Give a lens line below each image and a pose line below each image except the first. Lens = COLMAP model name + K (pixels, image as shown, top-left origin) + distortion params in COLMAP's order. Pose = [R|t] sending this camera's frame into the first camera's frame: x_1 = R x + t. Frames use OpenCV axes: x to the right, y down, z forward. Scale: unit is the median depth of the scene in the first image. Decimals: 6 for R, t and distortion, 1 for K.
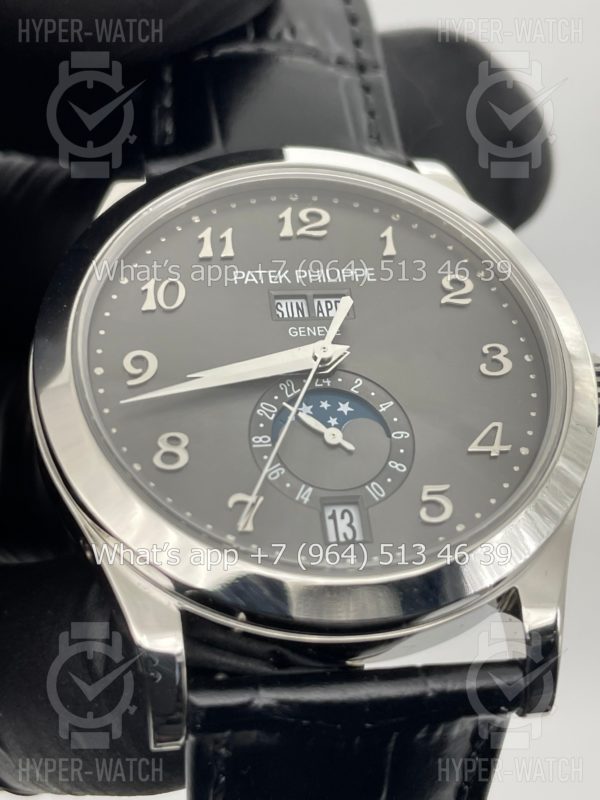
lens RADIAL K [[1245.4, 0, 300.0], [0, 1245.4, 400.0], [0, 0, 1]] dist [0.027372, -0.041783]
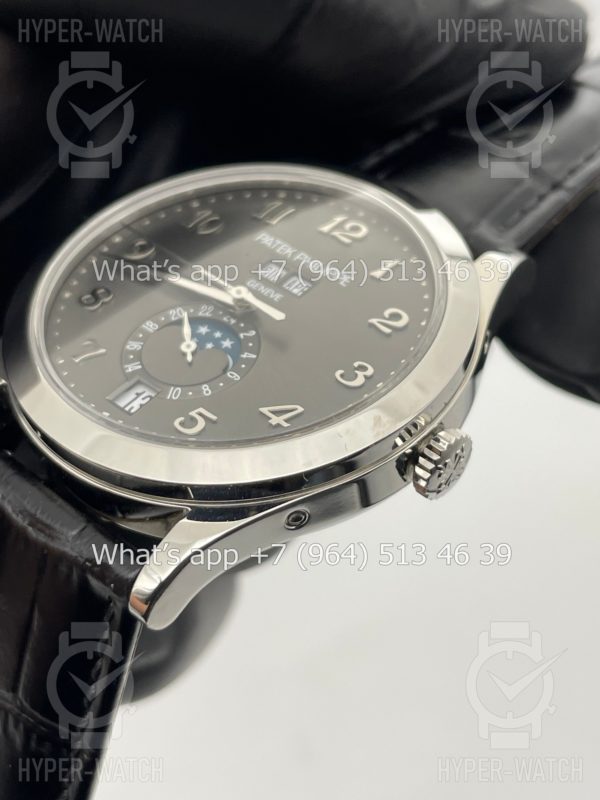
lens RADIAL K [[1245.4, 0, 300.0], [0, 1245.4, 400.0], [0, 0, 1]] dist [0.027372, -0.041783]
pose [[0.631100, 0.412821, -0.656728, 0.873123], [-0.539929, 0.841649, 0.010203, 0.001879], [0.556946, 0.348147, 0.754059, 0.170130]]
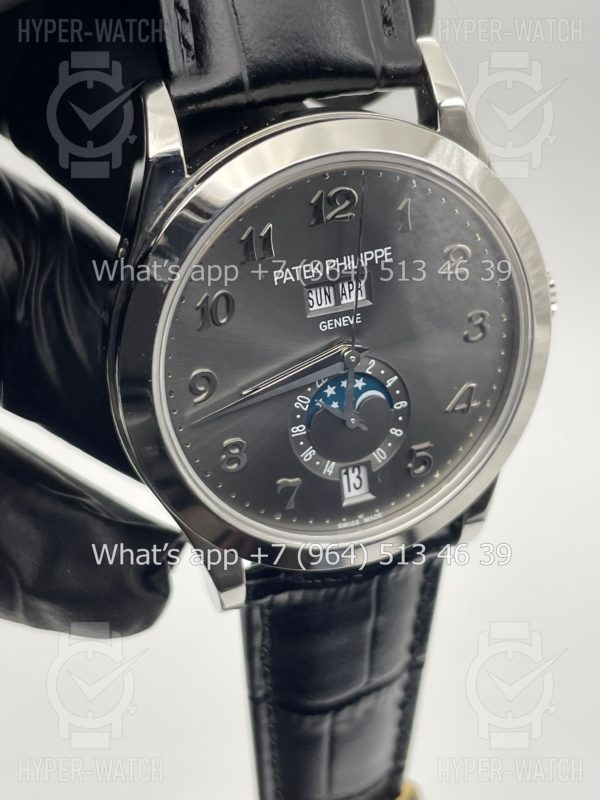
lens RADIAL K [[1245.4, 0, 300.0], [0, 1245.4, 400.0], [0, 0, 1]] dist [0.027372, -0.041783]
pose [[0.975794, -0.063401, 0.209299, -0.285034], [-0.123219, 0.631285, 0.765700, -0.933095], [-0.180673, -0.772955, 0.608192, 0.237286]]
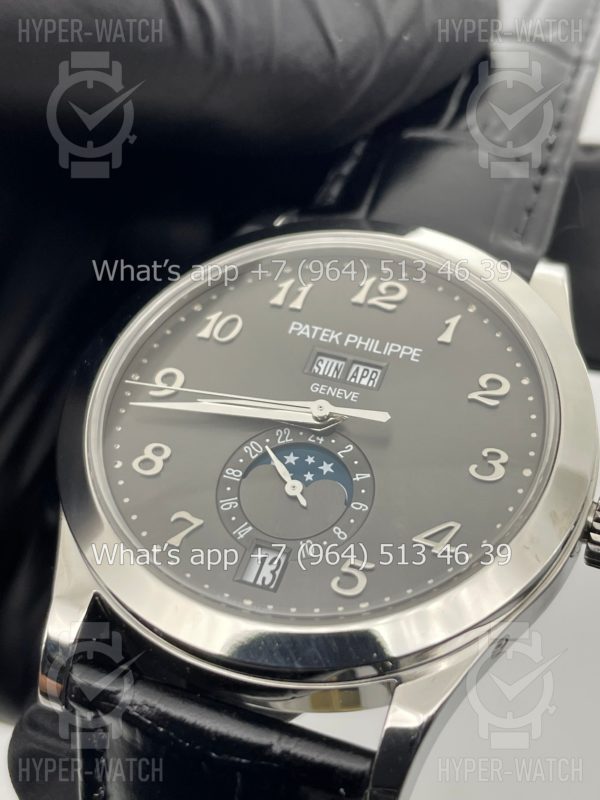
lens RADIAL K [[1245.4, 0, 300.0], [0, 1245.4, 400.0], [0, 0, 1]] dist [0.027372, -0.041783]
pose [[0.864872, 0.242433, -0.439571, 0.461714], [-0.265038, 0.964183, 0.010296, -0.053417], [0.426323, 0.107599, 0.898149, 0.046372]]
